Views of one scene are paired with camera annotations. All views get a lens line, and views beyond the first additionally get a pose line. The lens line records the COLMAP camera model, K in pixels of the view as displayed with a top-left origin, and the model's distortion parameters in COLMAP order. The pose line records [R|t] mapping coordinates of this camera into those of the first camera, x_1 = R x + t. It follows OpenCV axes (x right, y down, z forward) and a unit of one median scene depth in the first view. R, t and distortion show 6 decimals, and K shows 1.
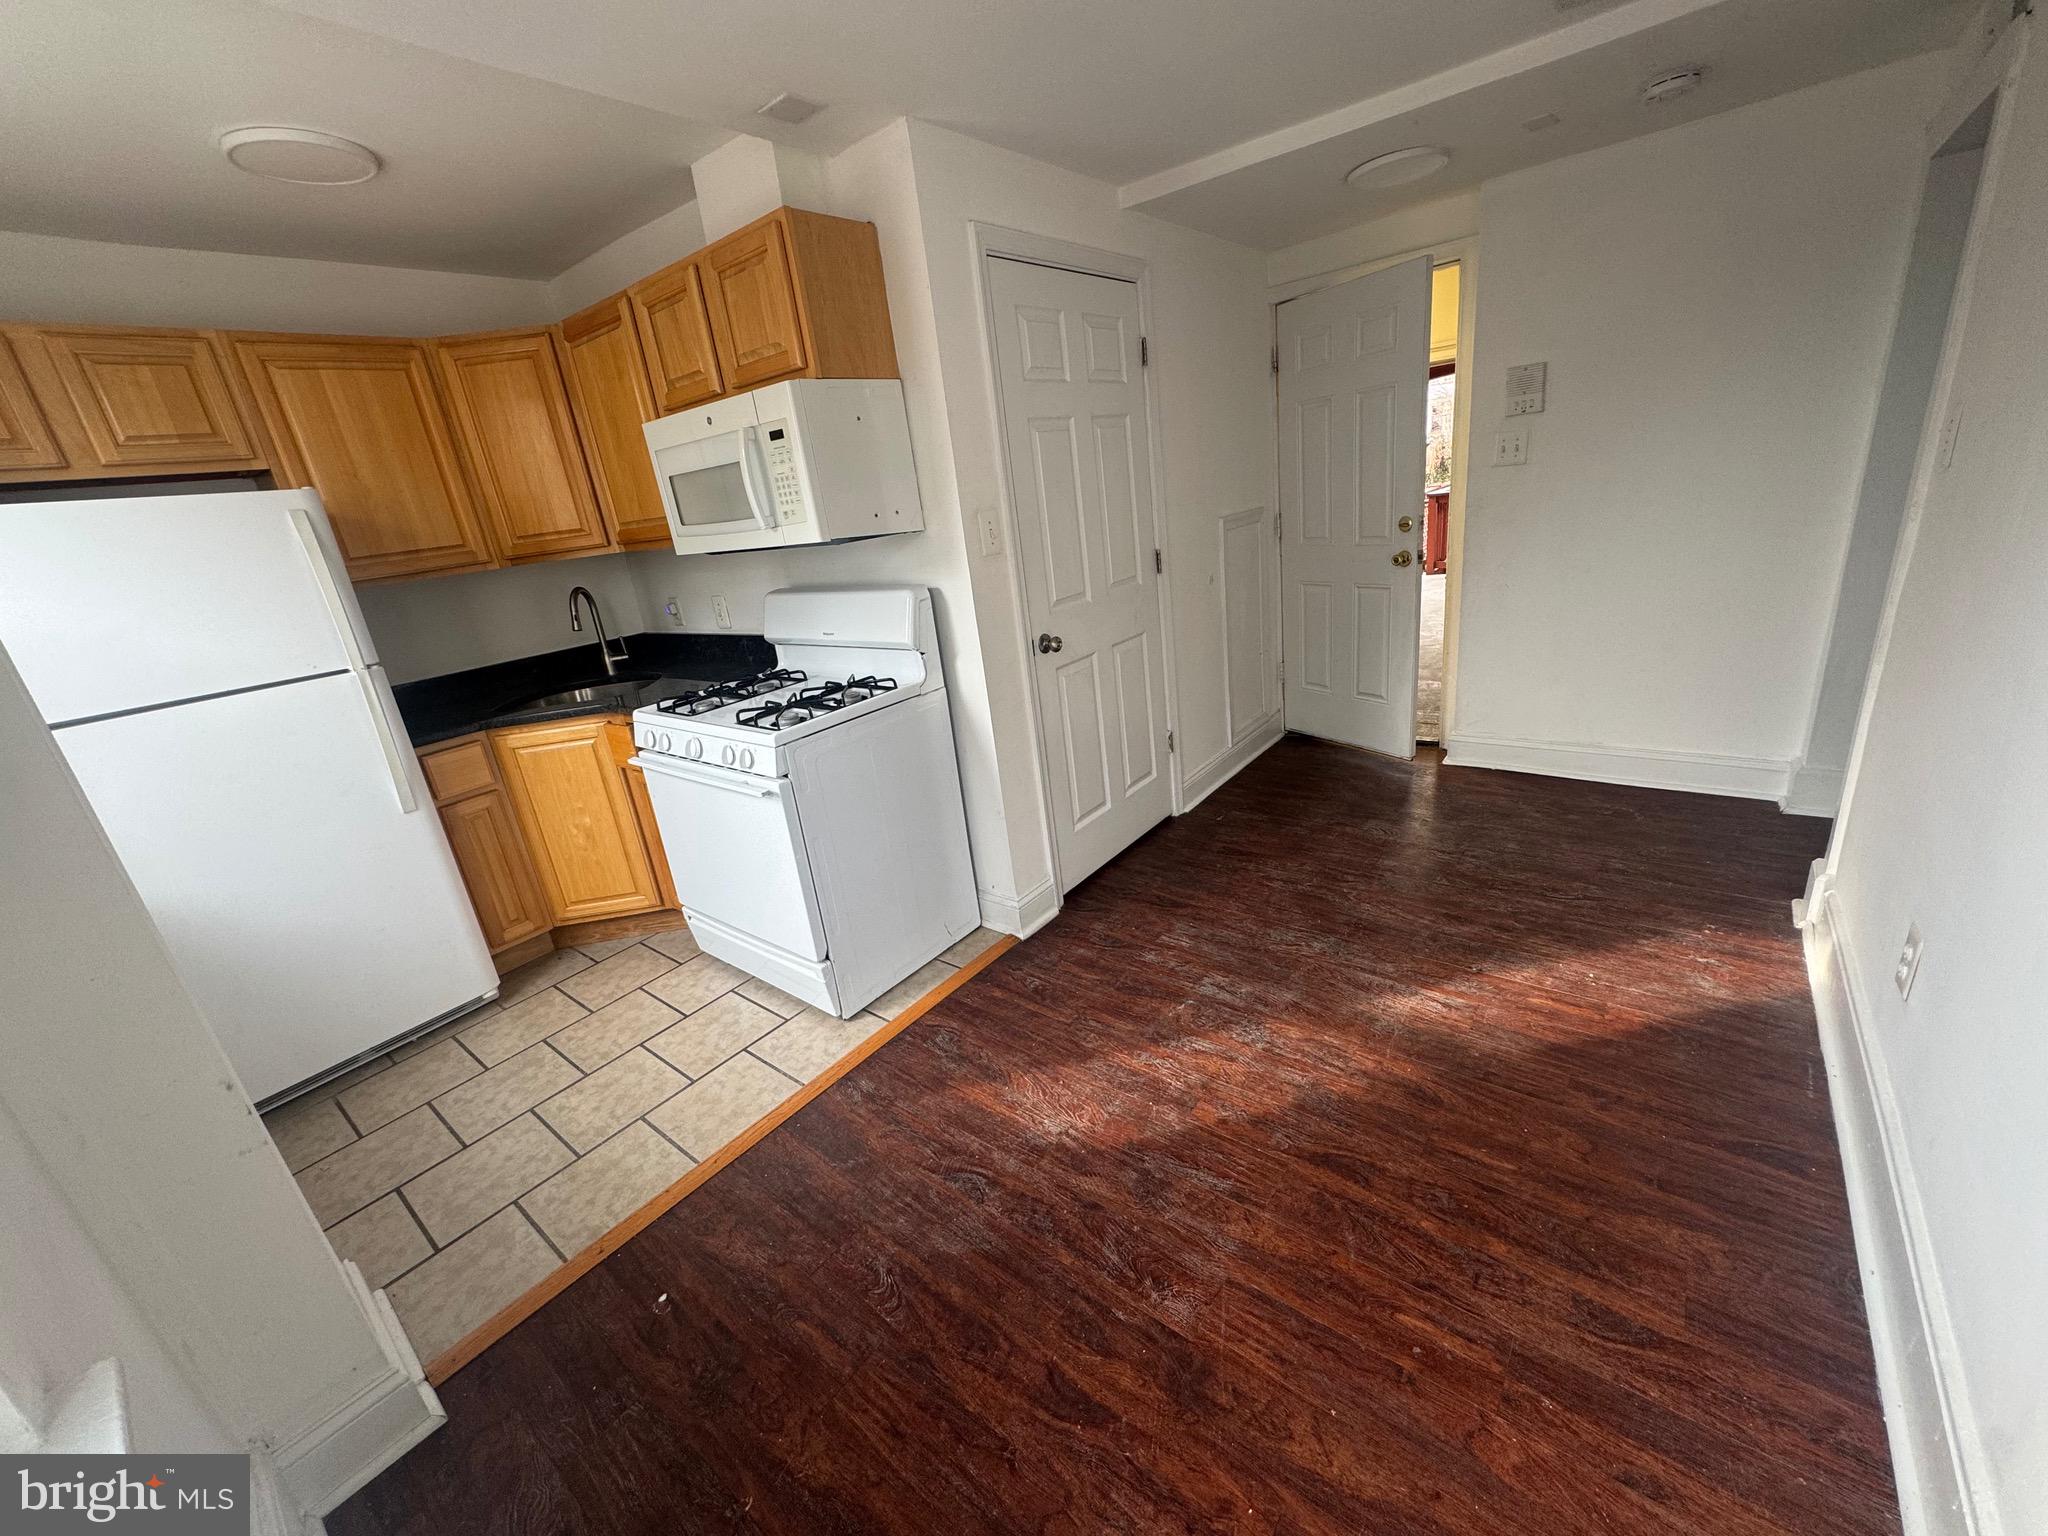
lens RADIAL K [[810.0, 0, 1018.9], [0, 810.0, 767.5], [0, 0, 1]] dist [-0.002260, 0.000582]
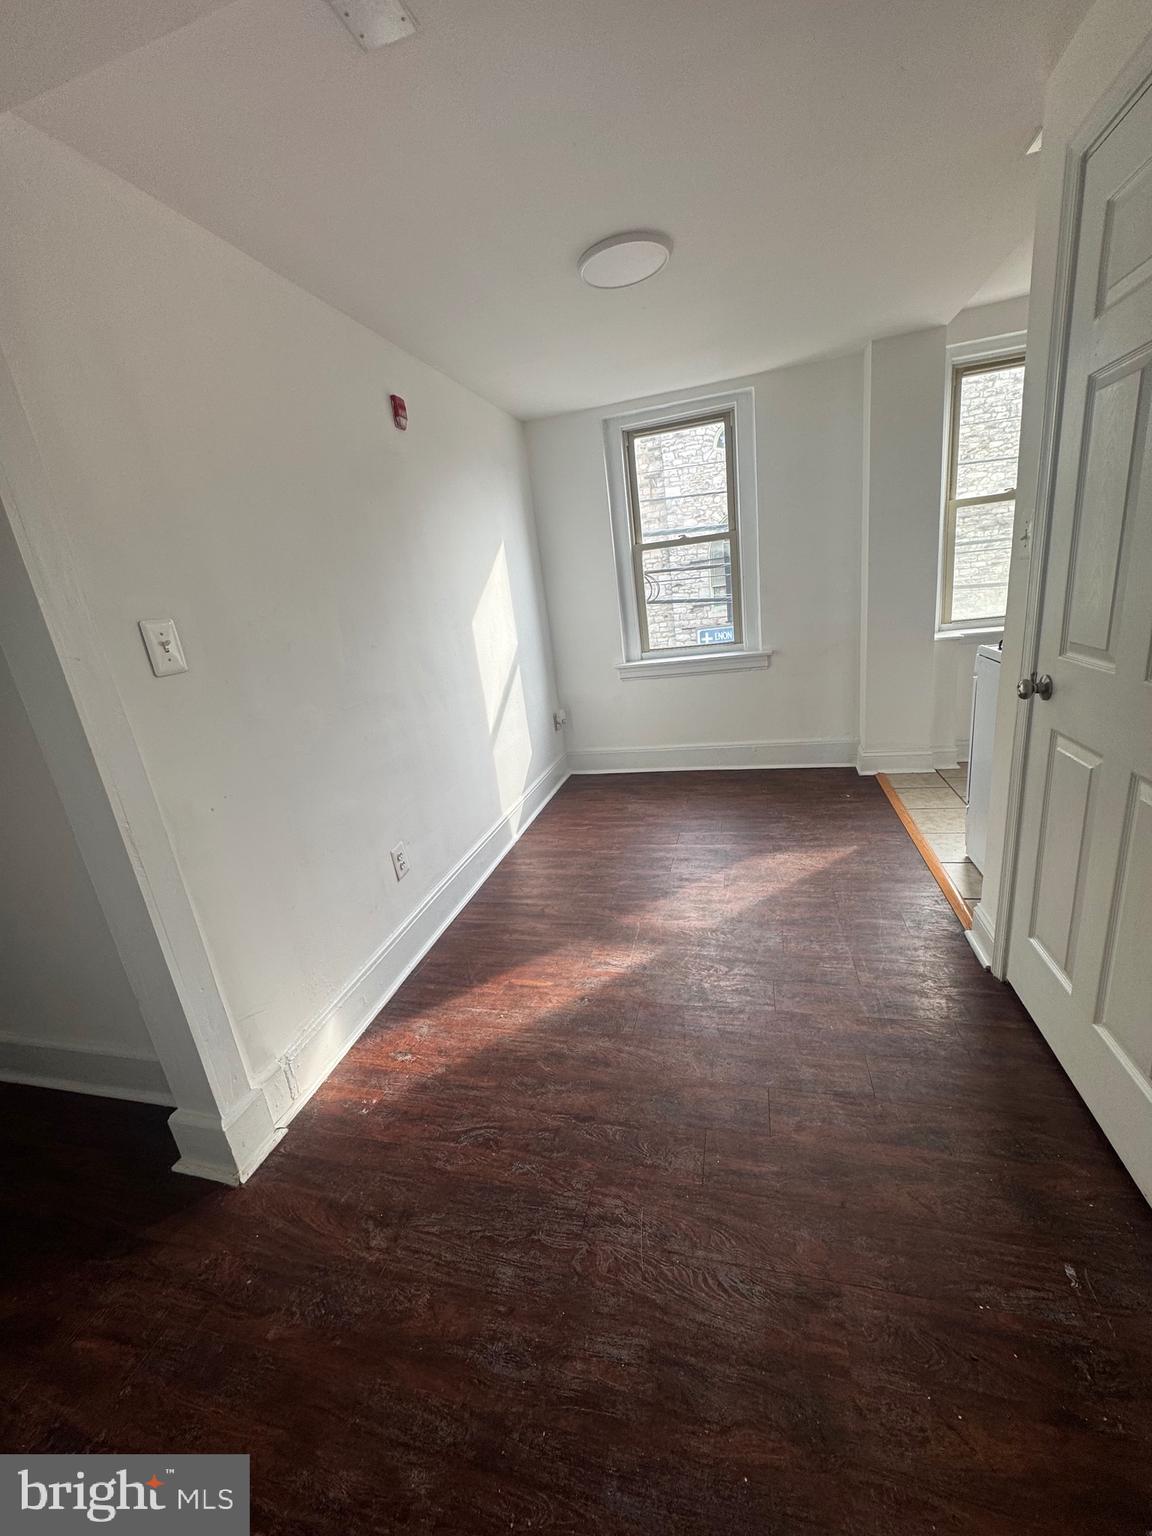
lens RADIAL K [[607.5, 0, 575.6], [0, 607.5, 765.0], [0, 0, 1]] dist [-0.002260, 0.000582]
pose [[-0.888562, 0.330900, -0.317746, 0.686296], [0.082806, 0.796935, 0.598363, -0.511672], [0.451221, 0.505372, -0.735527, 1.356108]]
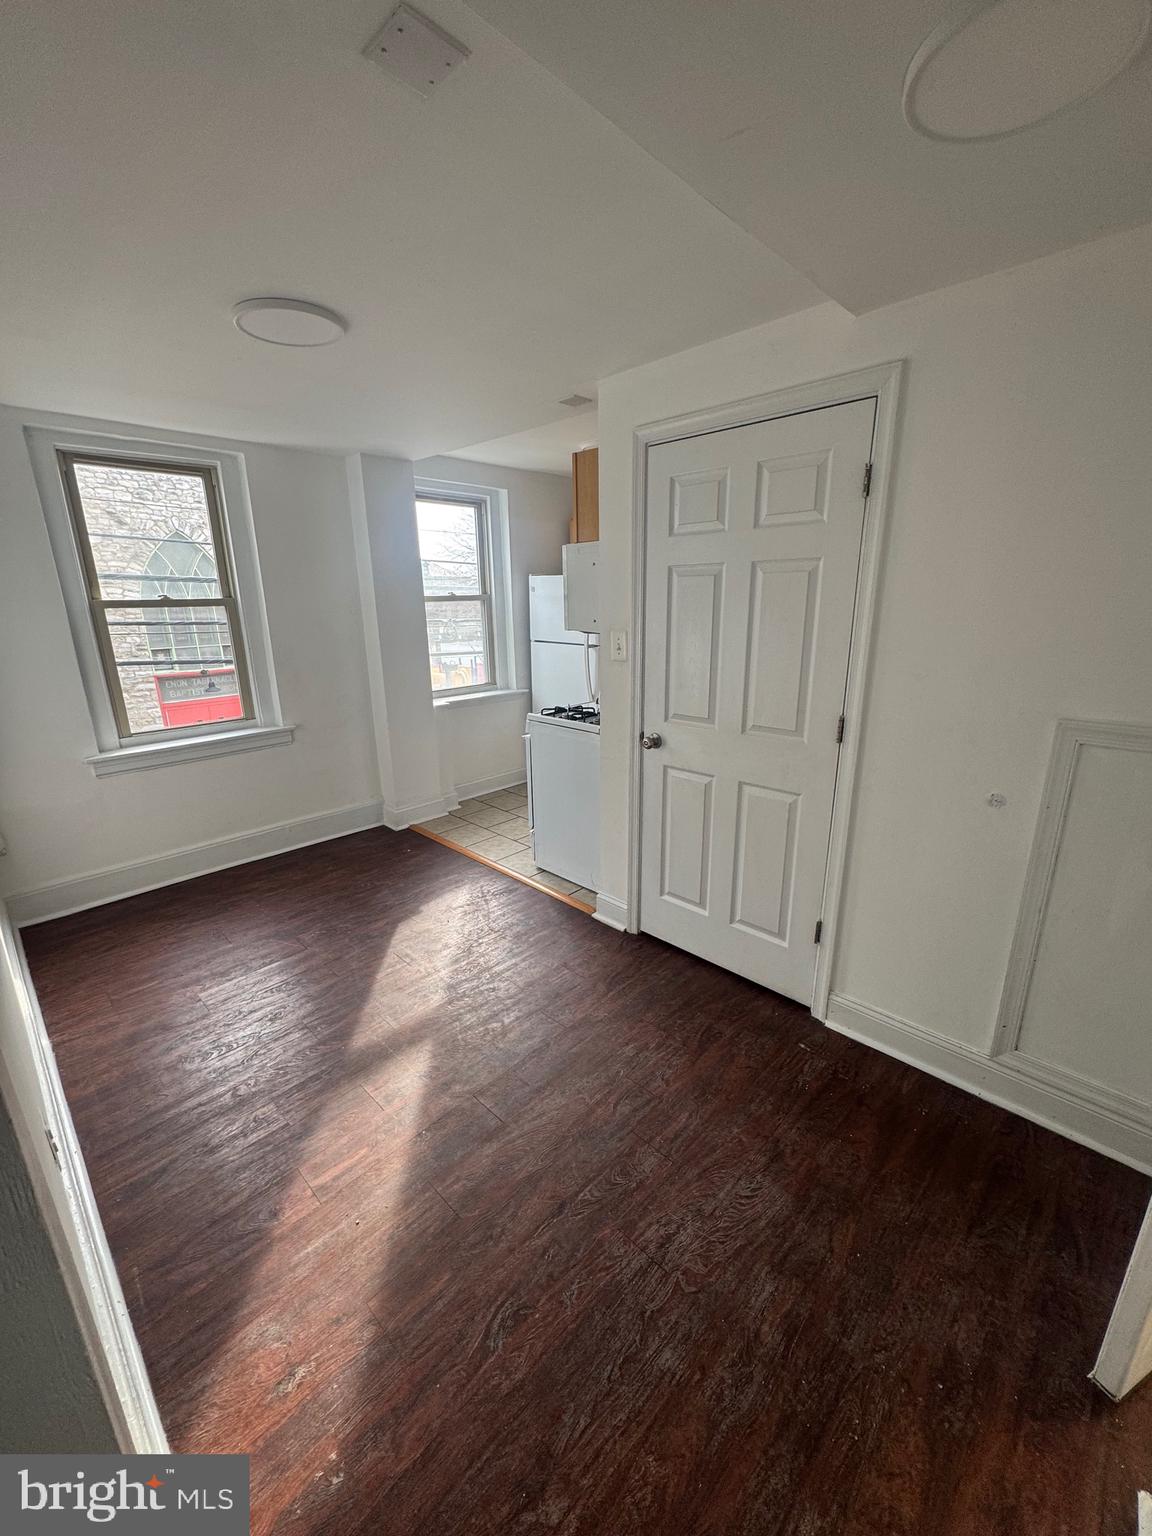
lens RADIAL K [[607.5, 0, 577.7], [0, 607.5, 766.5], [0, 0, 1]] dist [-0.002260, 0.000582]
pose [[-0.093096, 0.384977, -0.918219, 0.996336], [-0.305278, 0.866769, 0.394357, -0.487639], [0.947702, 0.317025, 0.036832, 0.930810]]
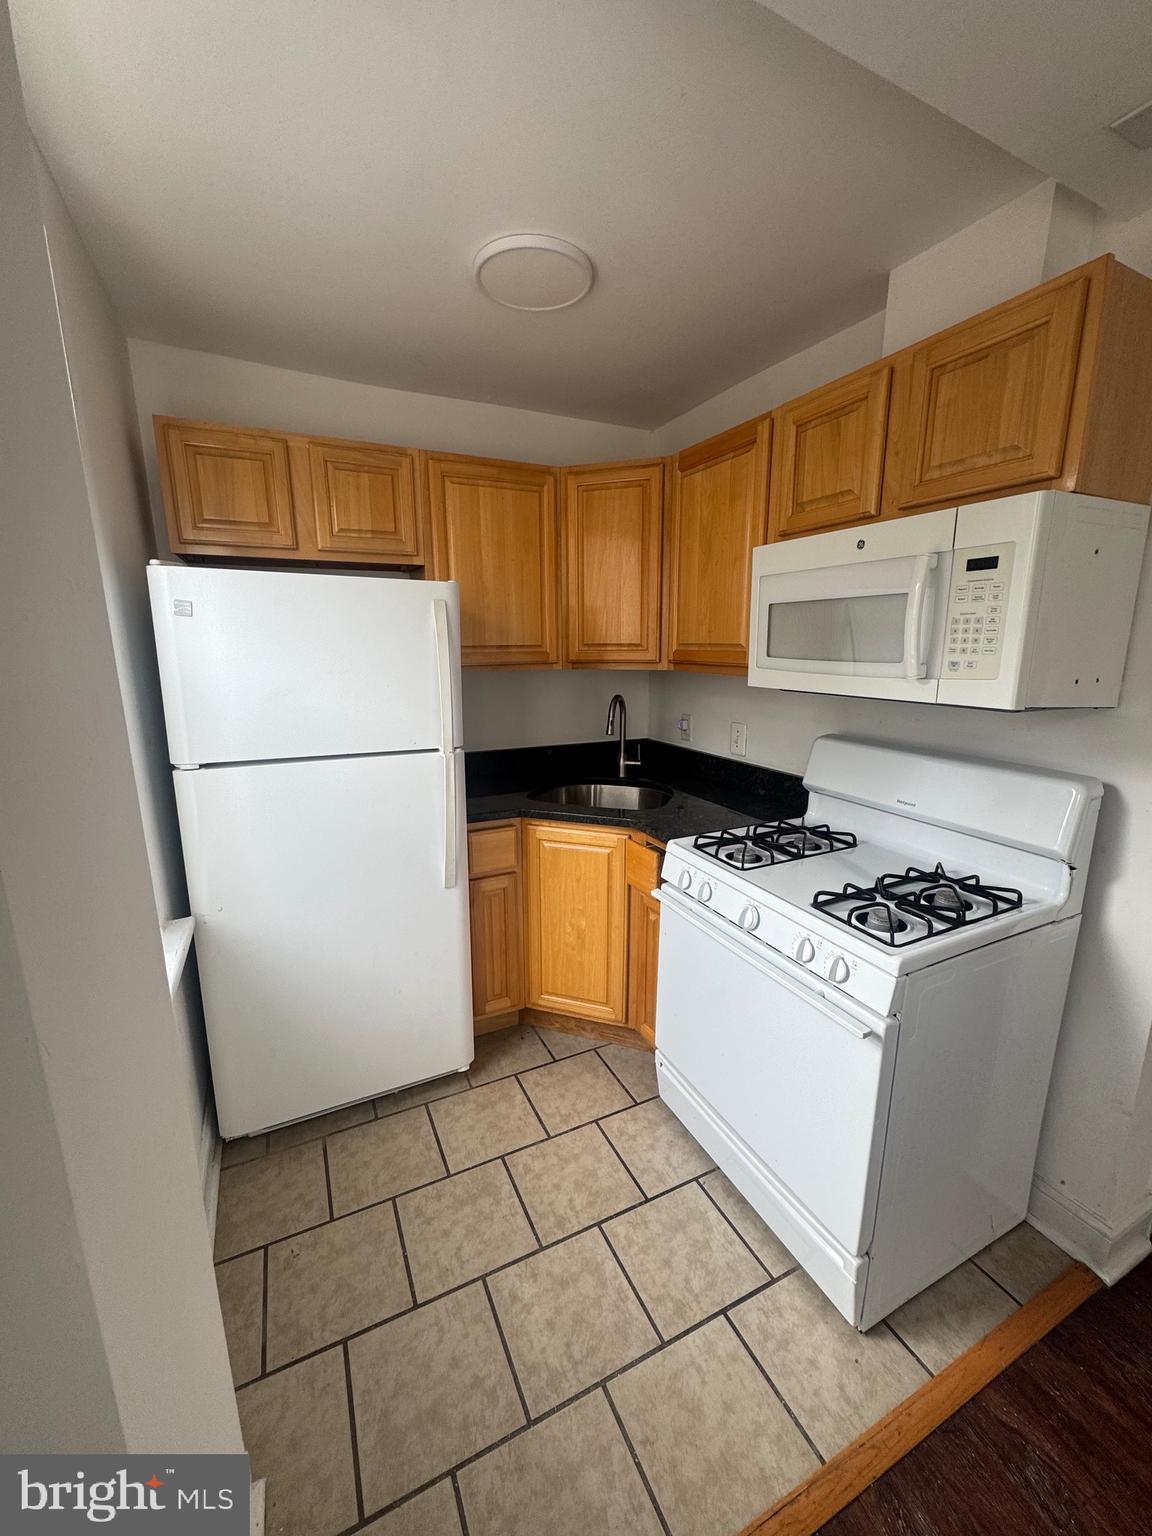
lens RADIAL K [[607.5, 0, 572.0], [0, 607.5, 771.6], [0, 0, 1]] dist [-0.002260, 0.000582]
pose [[0.894840, 0.204550, -0.396762, -0.324130], [-0.241878, 0.969223, -0.045842, -0.090588], [0.375174, 0.136989, 0.916776, 0.314812]]
